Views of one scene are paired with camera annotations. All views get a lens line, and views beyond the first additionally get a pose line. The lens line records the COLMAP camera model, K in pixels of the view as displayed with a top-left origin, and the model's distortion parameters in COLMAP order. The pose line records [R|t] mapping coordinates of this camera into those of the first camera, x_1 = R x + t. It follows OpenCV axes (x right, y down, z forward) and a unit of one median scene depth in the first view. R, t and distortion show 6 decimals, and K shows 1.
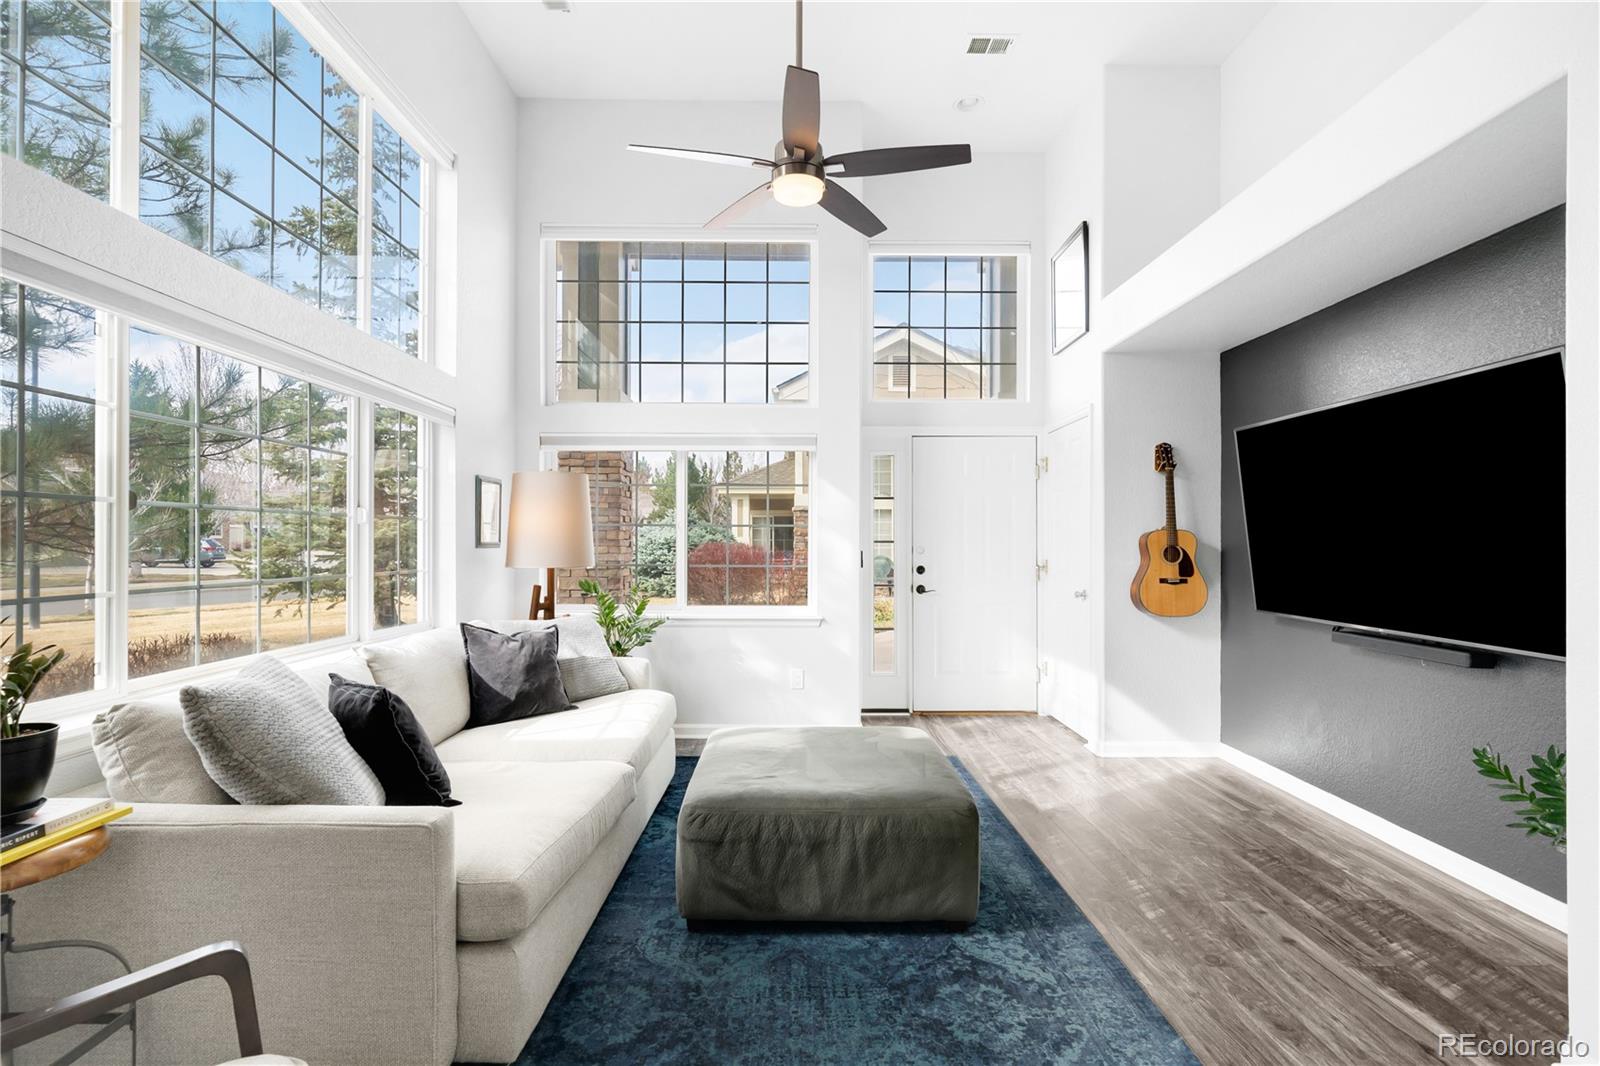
lens RADIAL K [[737.5, 0, 796.2], [0, 737.5, 544.3], [0, 0, 1]] dist [0.001385, -0.000467]
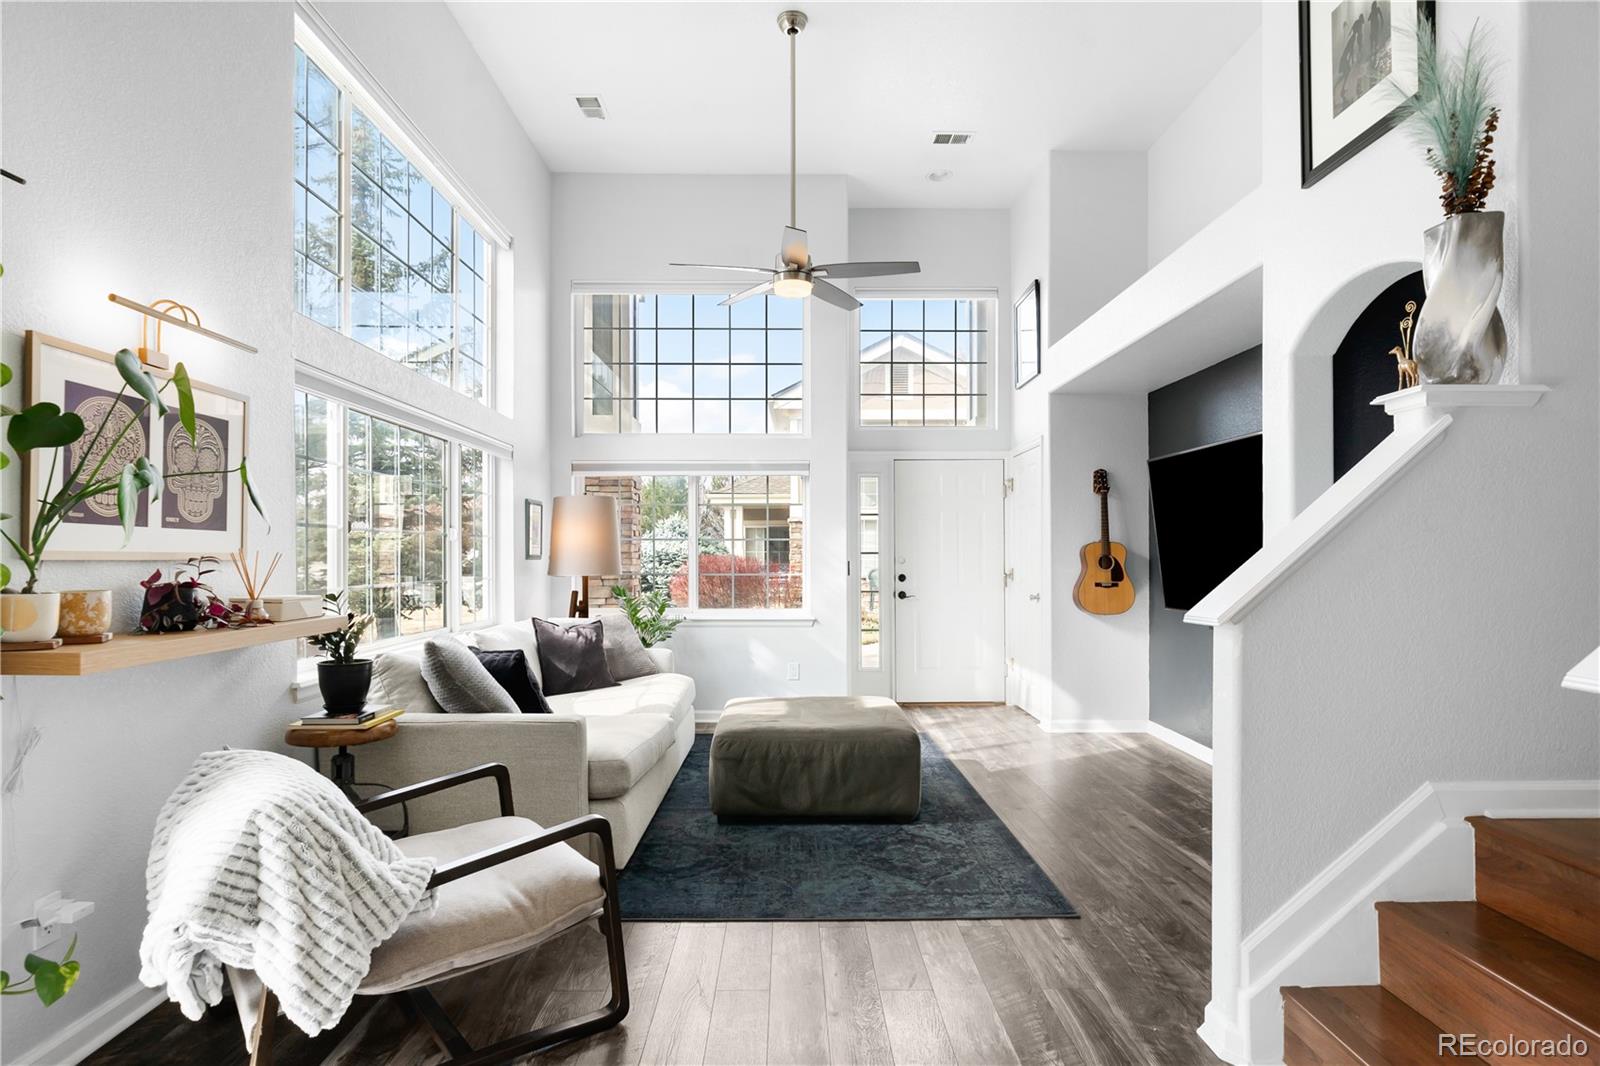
lens RADIAL K [[826.6, 0, 798.5], [0, 826.6, 557.0], [0, 0, 1]] dist [0.002024, 0.000365]
pose [[0.999961, -0.004040, 0.007880, -0.000637], [0.004036, 0.999992, 0.000495, 0.002735], [-0.007882, -0.000463, 0.999969, -0.492381]]
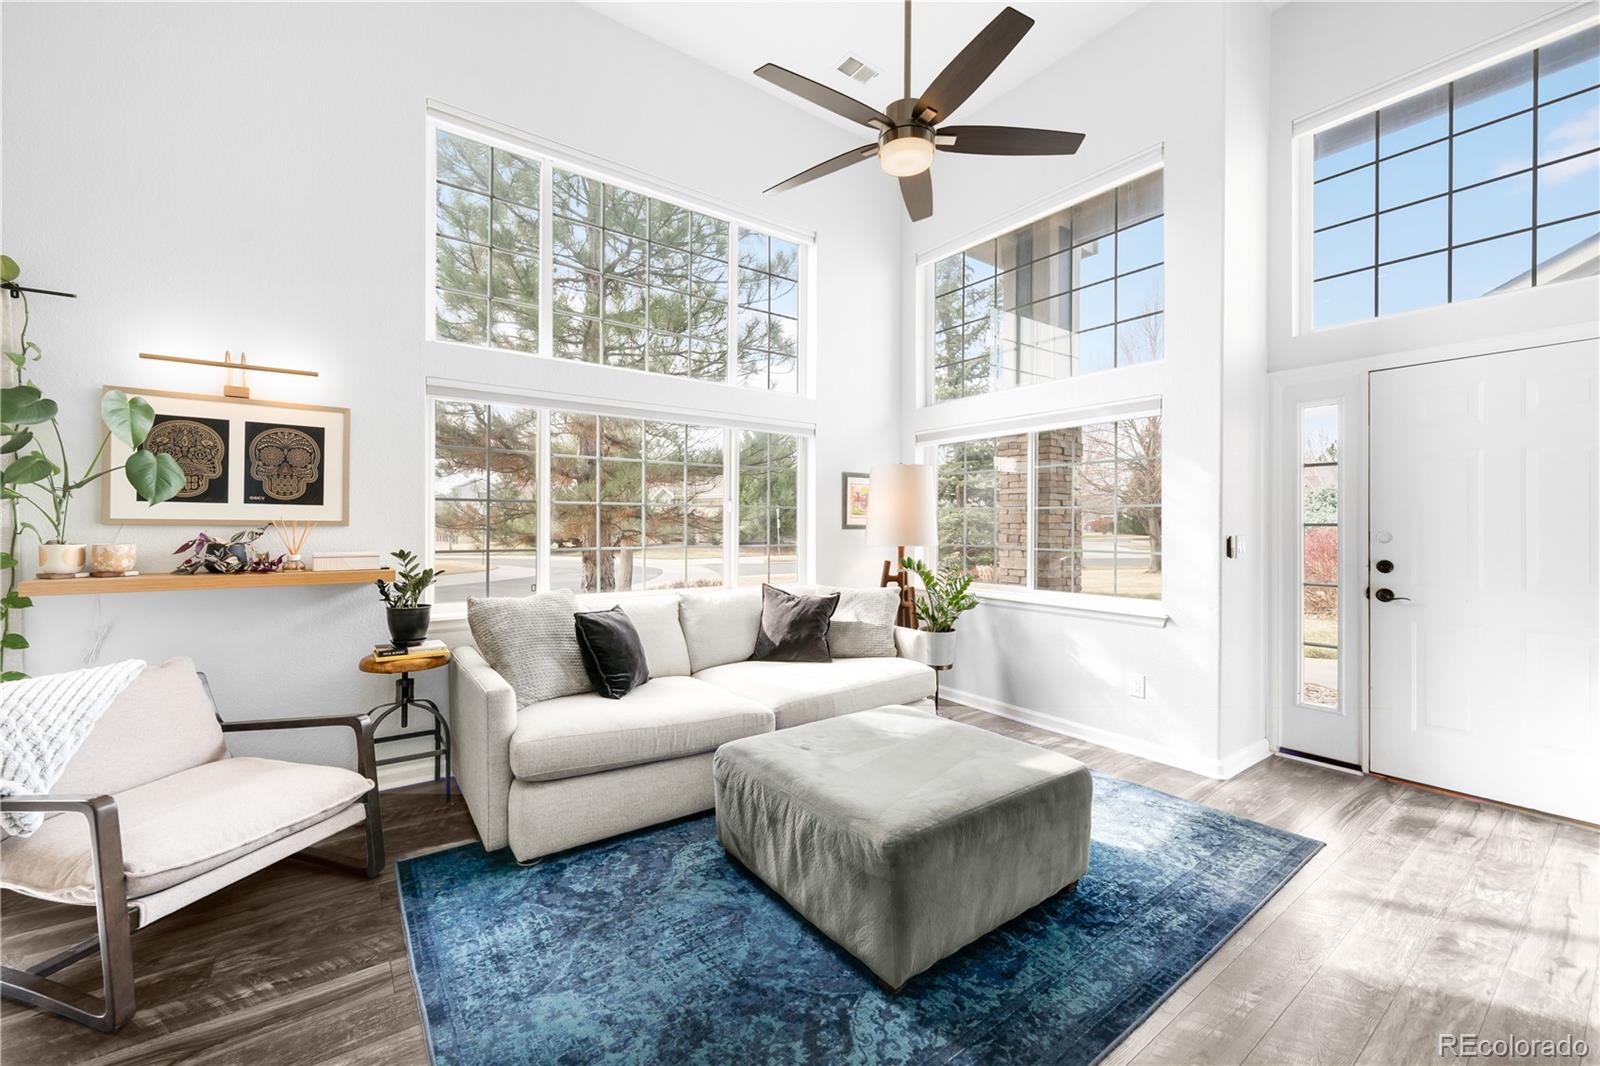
lens RADIAL K [[639.4, 0, 800.0], [0, 639.4, 533.0], [0, 0, 1]] dist [-0.001395, -0.000133]
pose [[0.587934, 0.009701, -0.808851, 0.593908], [-0.004912, 0.999952, 0.008423, 0.003279], [0.808894, -0.000979, 0.587954, 0.401134]]
